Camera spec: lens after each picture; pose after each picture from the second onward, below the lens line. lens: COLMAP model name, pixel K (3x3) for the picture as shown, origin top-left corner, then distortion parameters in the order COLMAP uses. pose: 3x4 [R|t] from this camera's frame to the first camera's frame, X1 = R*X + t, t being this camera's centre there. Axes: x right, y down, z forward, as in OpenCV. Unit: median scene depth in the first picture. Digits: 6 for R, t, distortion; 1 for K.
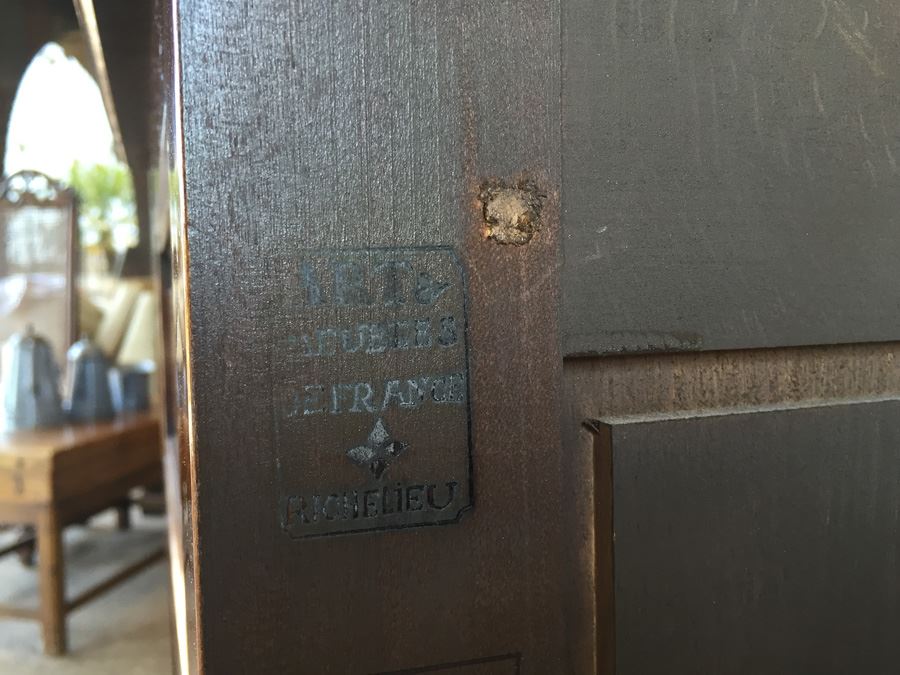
lens RADIAL K [[774.8, 0, 450.0], [0, 774.8, 337.5], [0, 0, 1]] dist [0.072036, -0.113305]
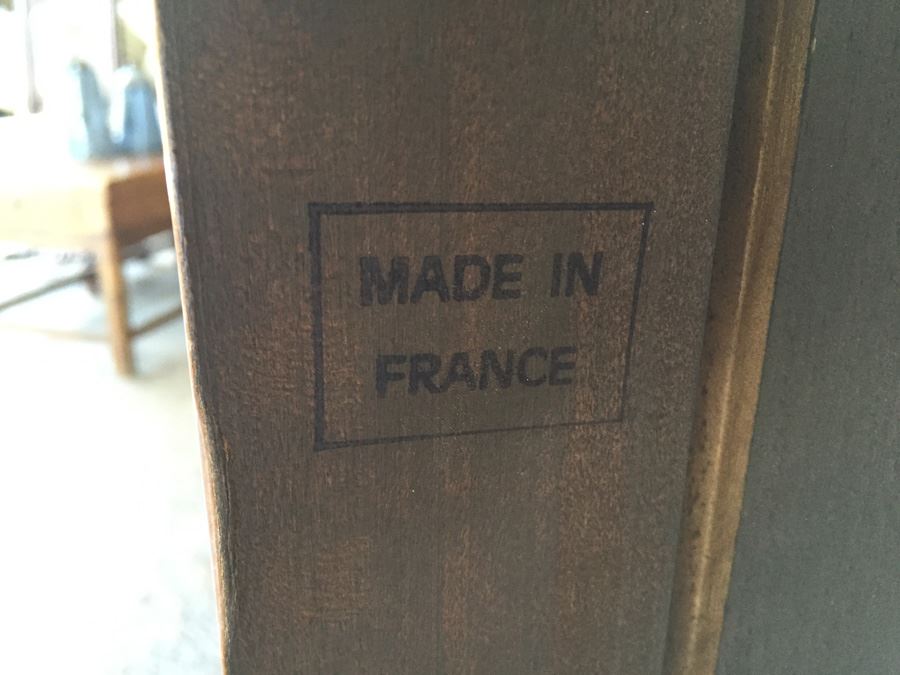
lens RADIAL K [[774.8, 0, 450.0], [0, 774.8, 337.5], [0, 0, 1]] dist [0.072036, -0.113305]
pose [[0.996241, 0.053634, -0.068021, -0.031381], [-0.032834, 0.960473, 0.276431, 0.336266], [0.080159, -0.273159, 0.958623, 0.315962]]
